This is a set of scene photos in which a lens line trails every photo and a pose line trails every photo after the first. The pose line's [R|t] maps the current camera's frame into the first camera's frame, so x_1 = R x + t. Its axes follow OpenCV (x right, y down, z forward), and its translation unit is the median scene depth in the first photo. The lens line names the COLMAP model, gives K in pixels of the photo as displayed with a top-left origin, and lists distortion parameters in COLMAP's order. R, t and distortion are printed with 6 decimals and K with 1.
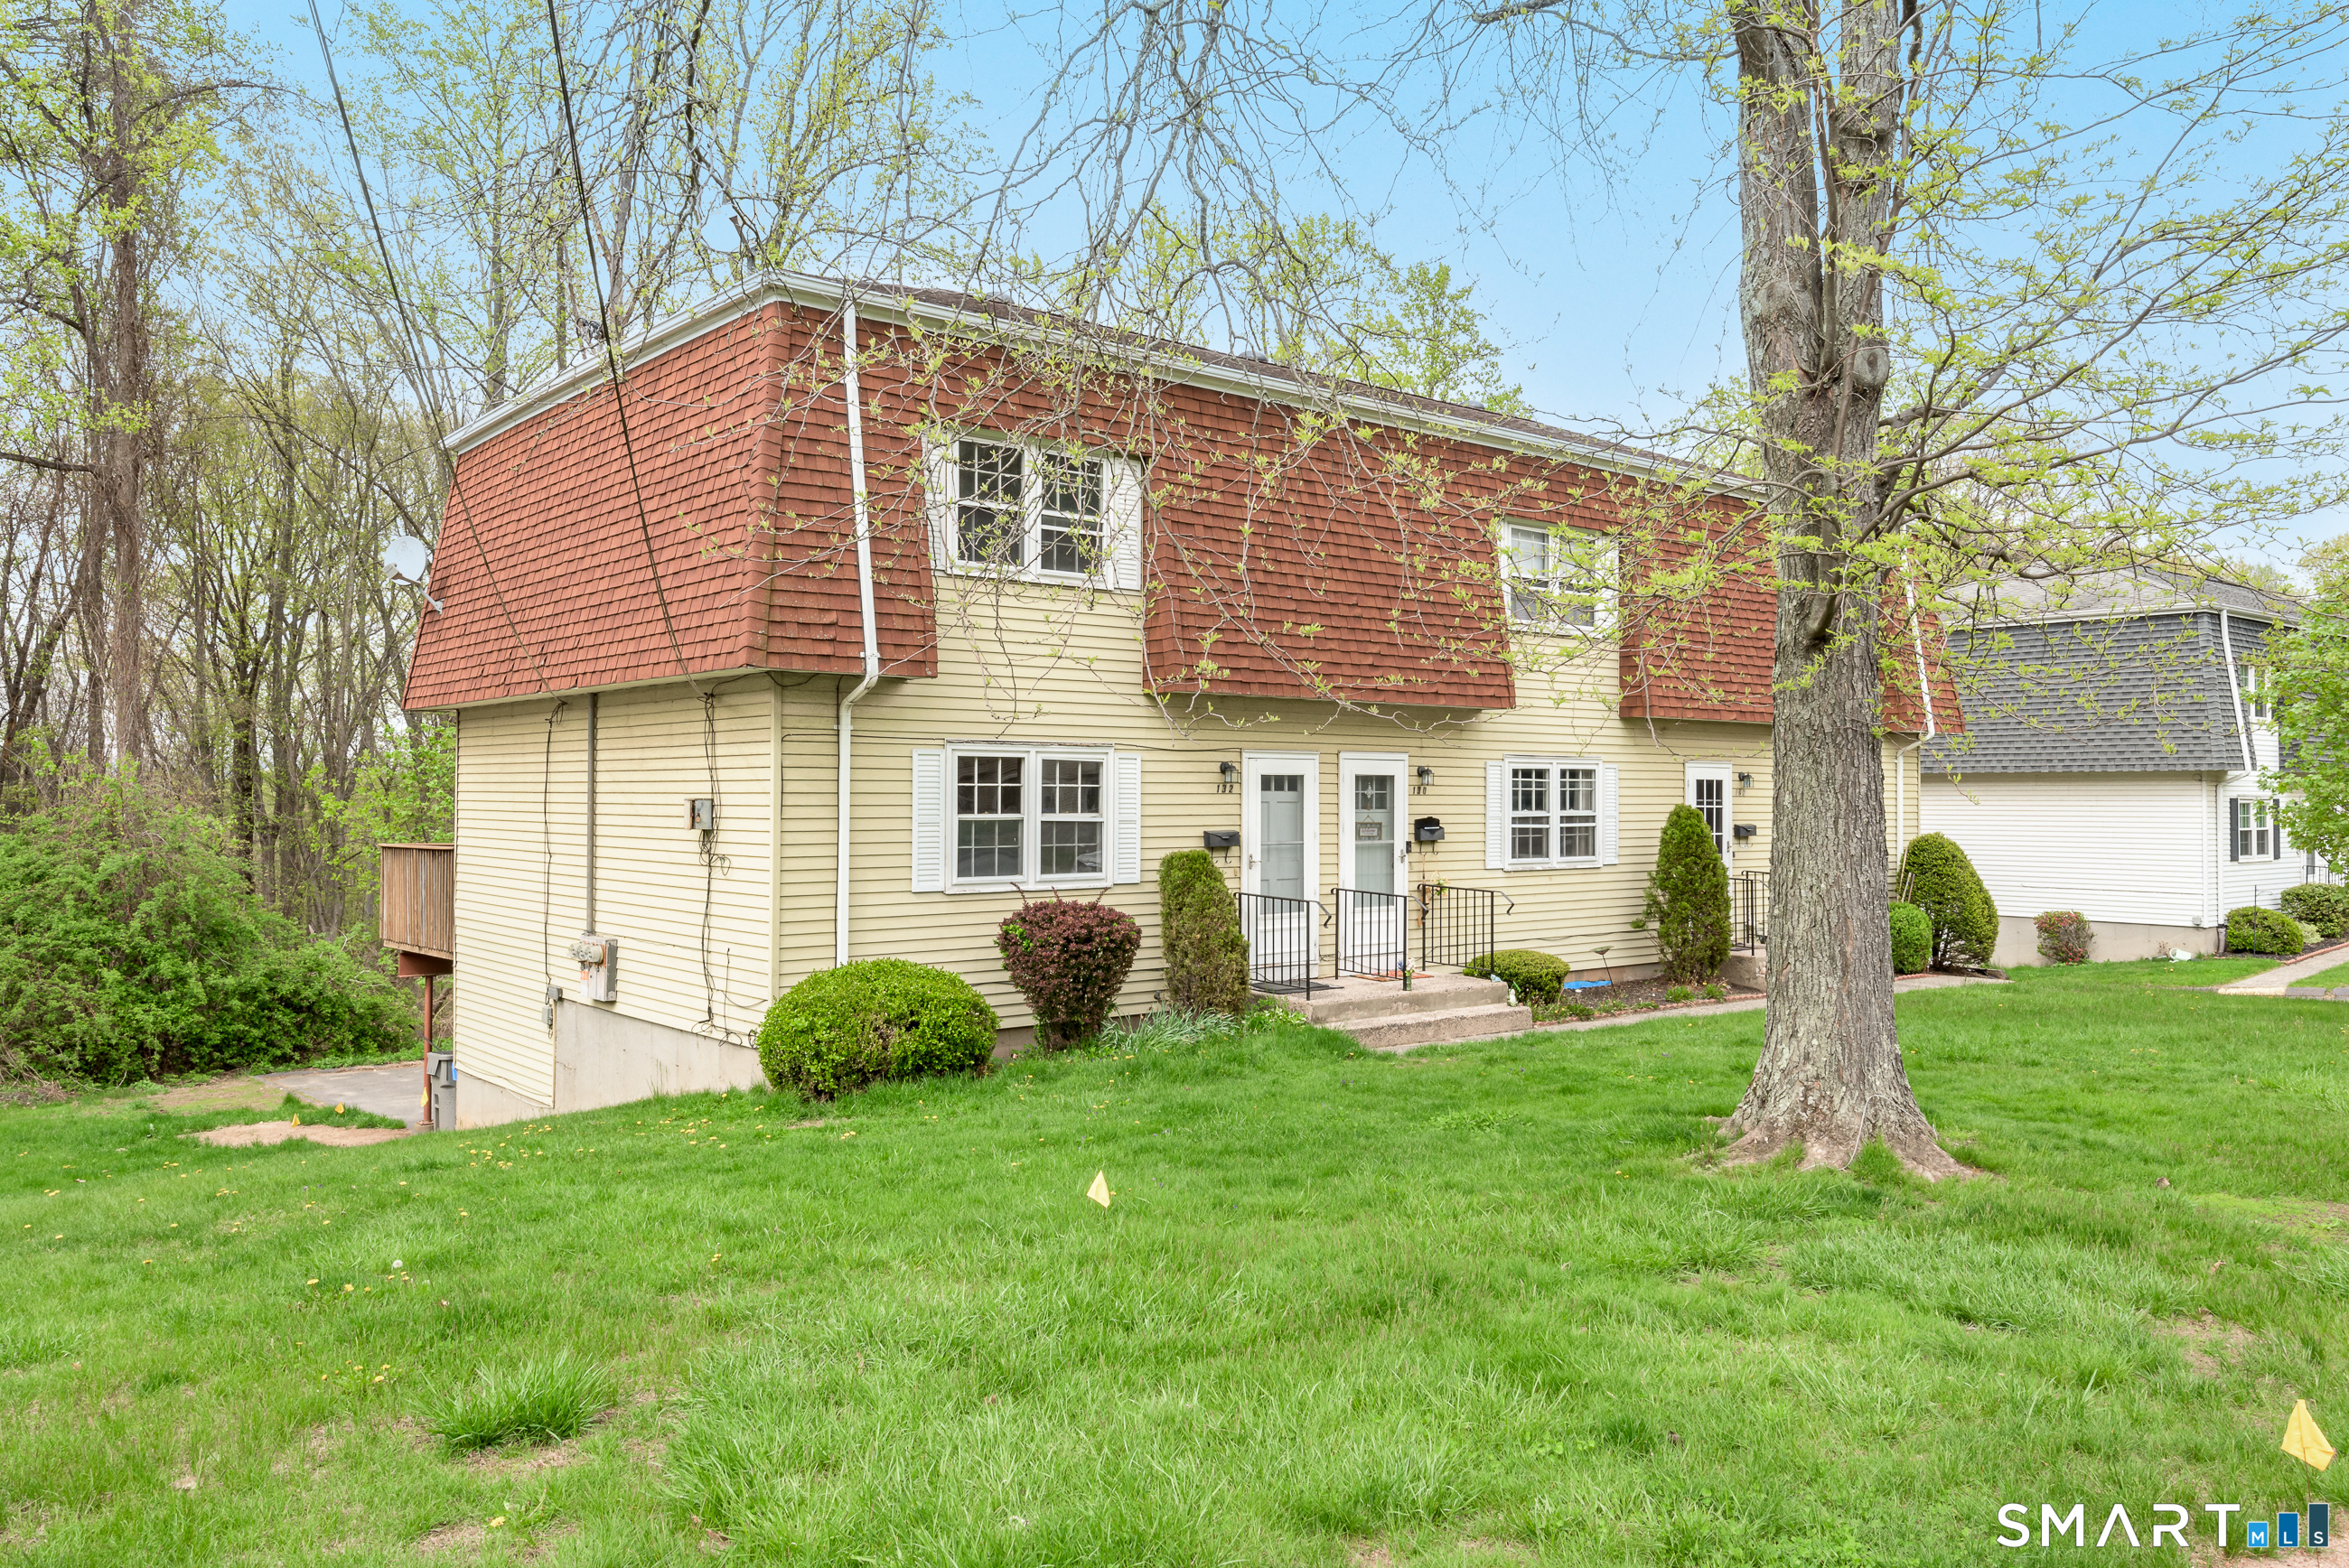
lens RADIAL K [[1727.0, 0, 1174.6], [0, 1727.0, 790.5], [0, 0, 1]] dist [0.001455, 0.000132]
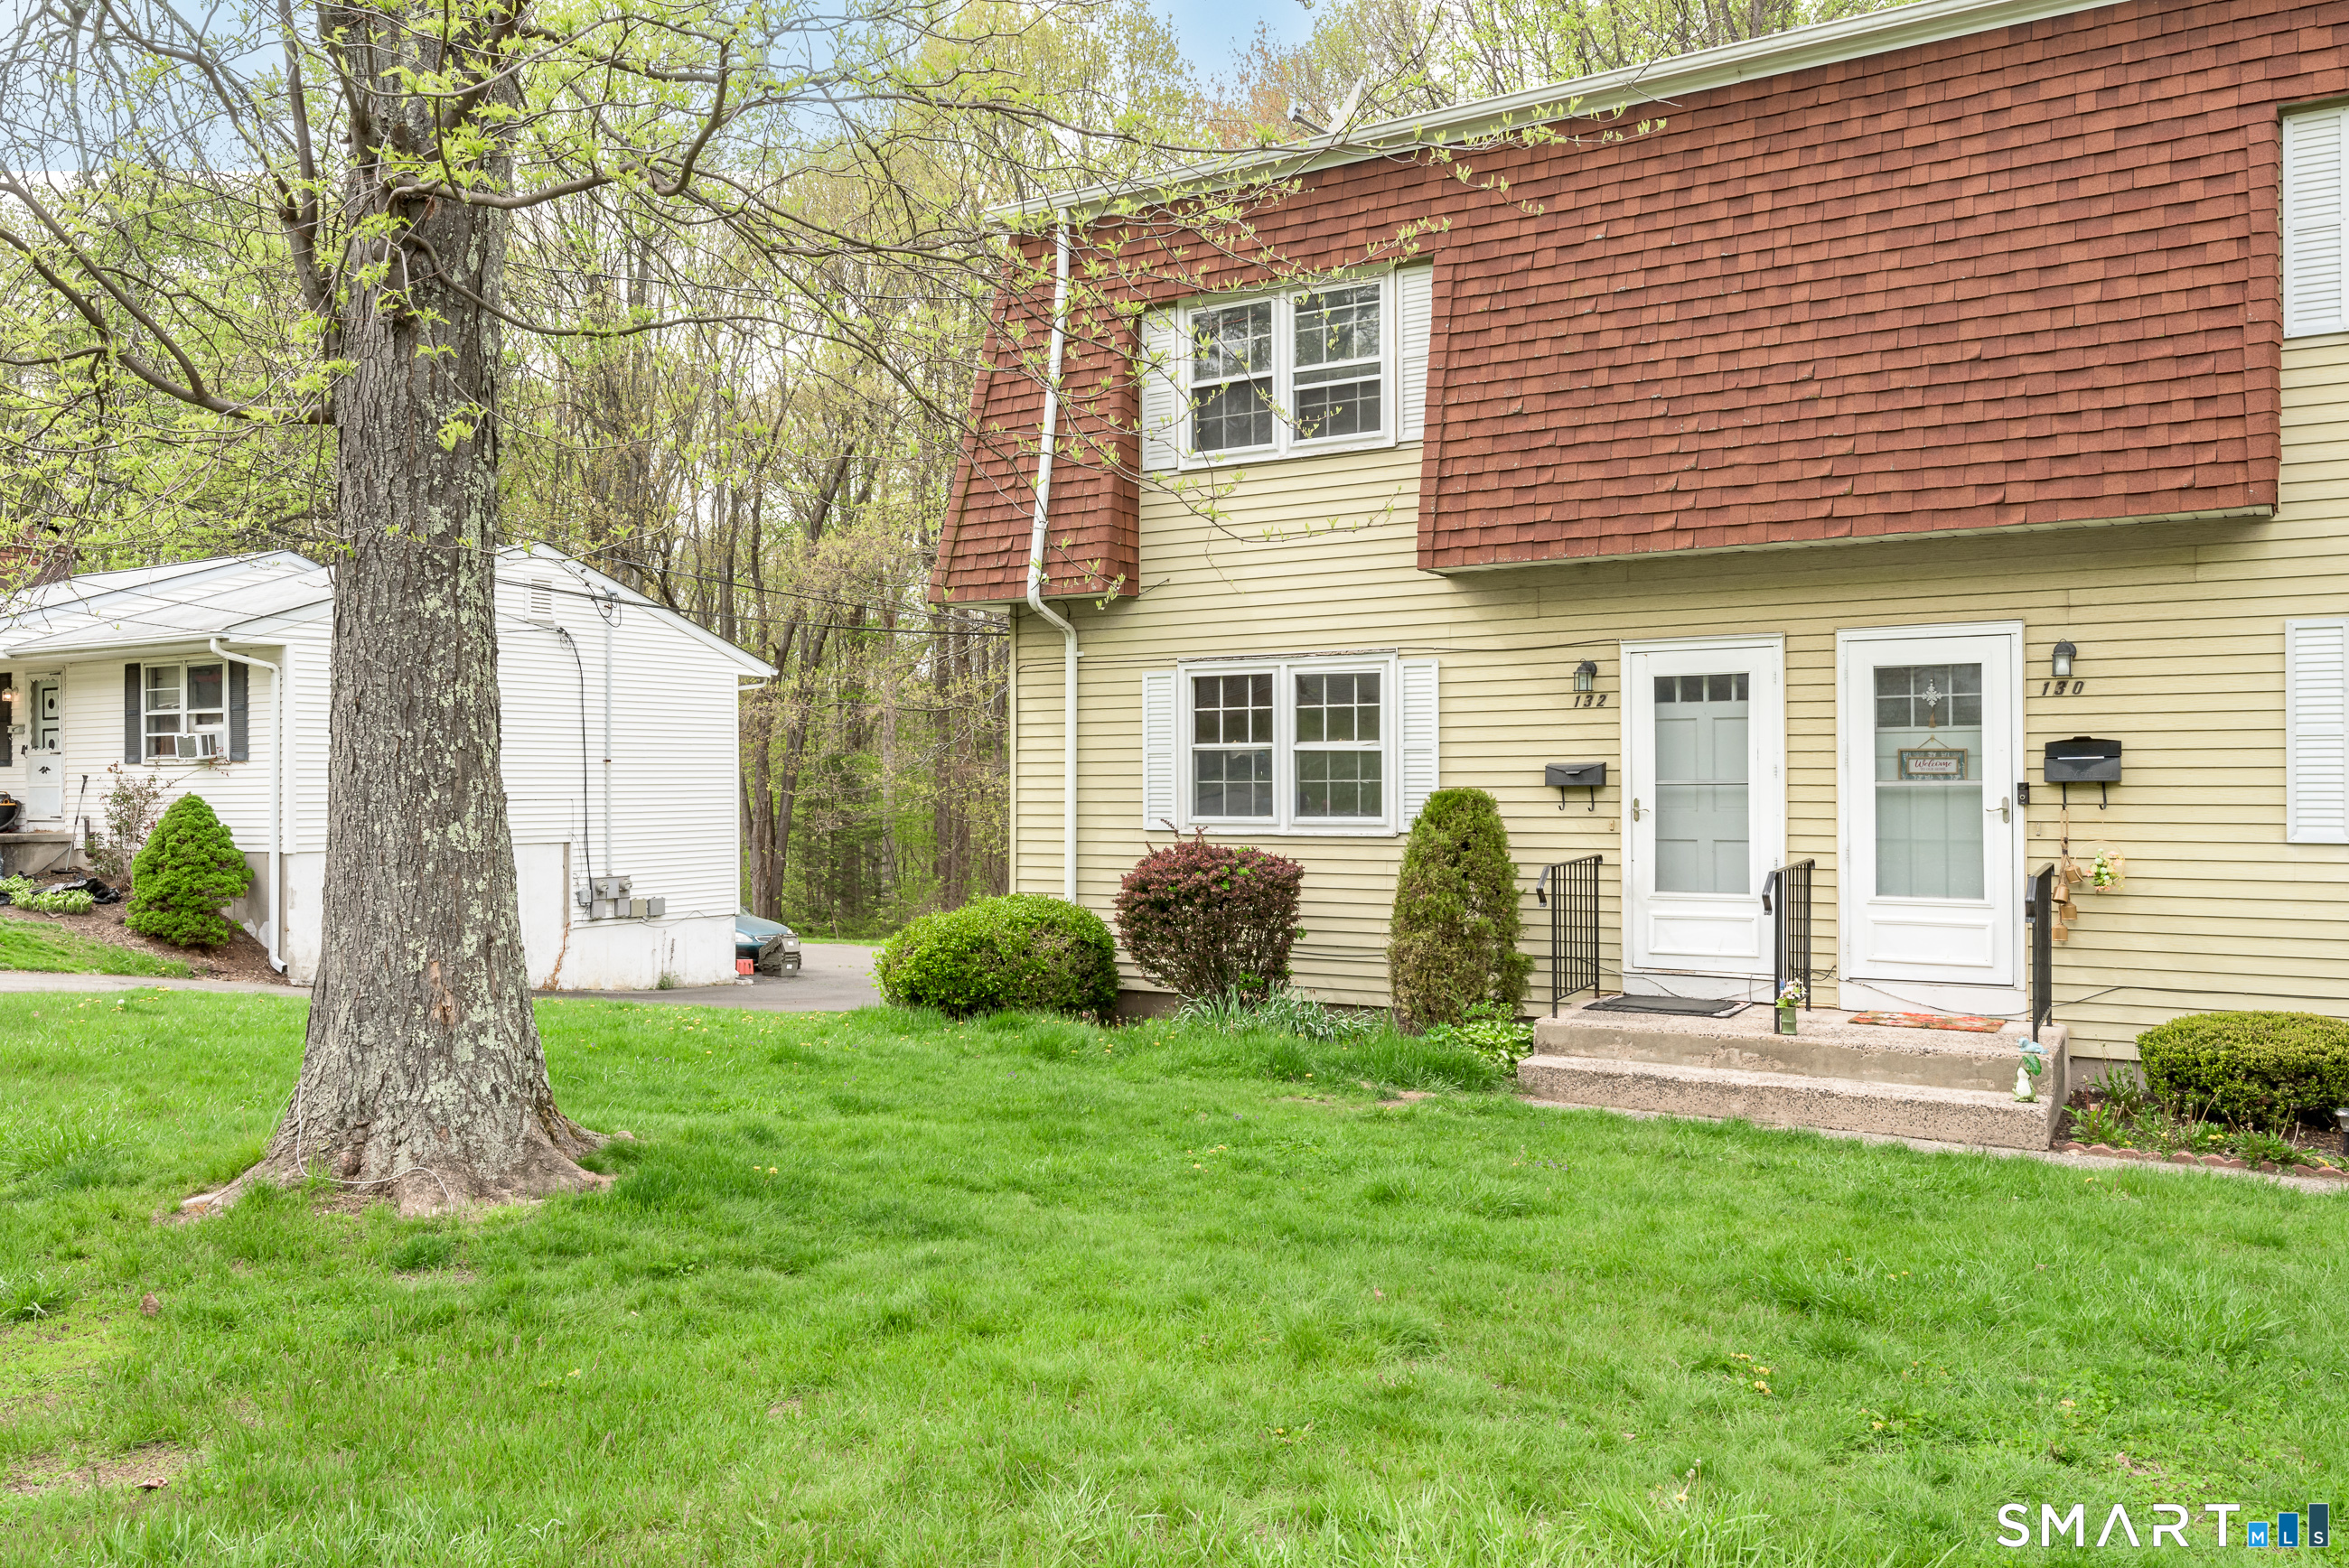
lens RADIAL K [[1831.8, 0, 1174.4], [0, 1831.8, 774.7], [0, 0, 1]] dist [0.012600, 0.001178]
pose [[0.294873, 0.007434, -0.955507, 0.716247], [0.020318, 0.999695, 0.014048, 0.015421], [0.955320, -0.023556, 0.294632, 0.679965]]
